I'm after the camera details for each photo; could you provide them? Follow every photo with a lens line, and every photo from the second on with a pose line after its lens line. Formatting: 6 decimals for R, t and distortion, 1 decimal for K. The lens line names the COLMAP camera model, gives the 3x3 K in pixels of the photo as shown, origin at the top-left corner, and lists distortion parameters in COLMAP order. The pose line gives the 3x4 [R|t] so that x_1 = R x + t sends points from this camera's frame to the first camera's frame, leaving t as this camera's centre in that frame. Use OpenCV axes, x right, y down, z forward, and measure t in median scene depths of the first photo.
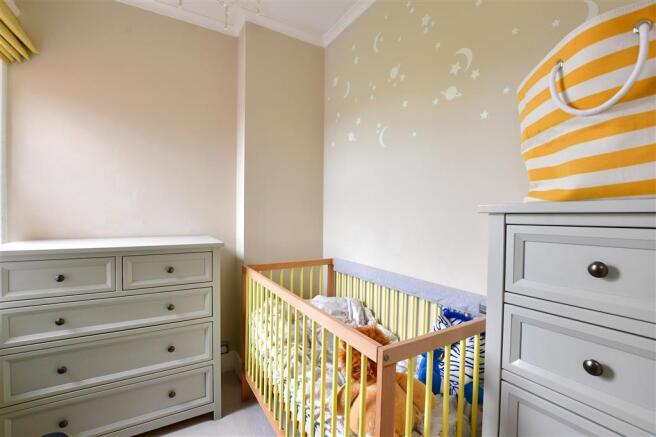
lens RADIAL K [[285.9, 0, 327.7], [0, 285.9, 220.7], [0, 0, 1]] dist [-0.028115, 0.000526]
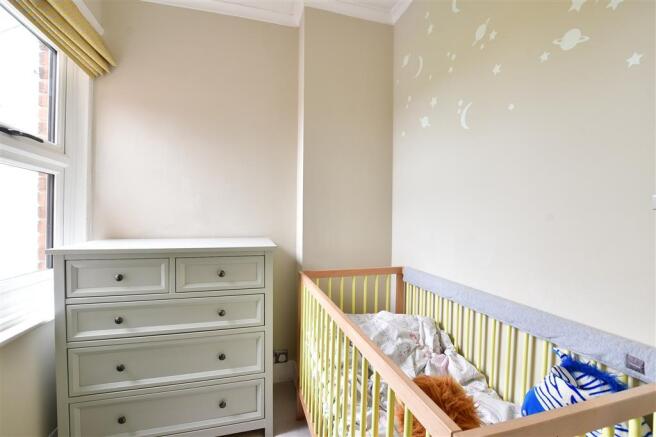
lens RADIAL K [[285.9, 0, 327.7], [0, 285.9, 220.7], [0, 0, 1]] dist [-0.028115, 0.000526]
pose [[0.965100, 0.003891, -0.261851, 0.033797], [-0.005767, 0.999963, -0.006396, 0.000311], [0.261817, 0.007683, 0.965087, 0.159448]]
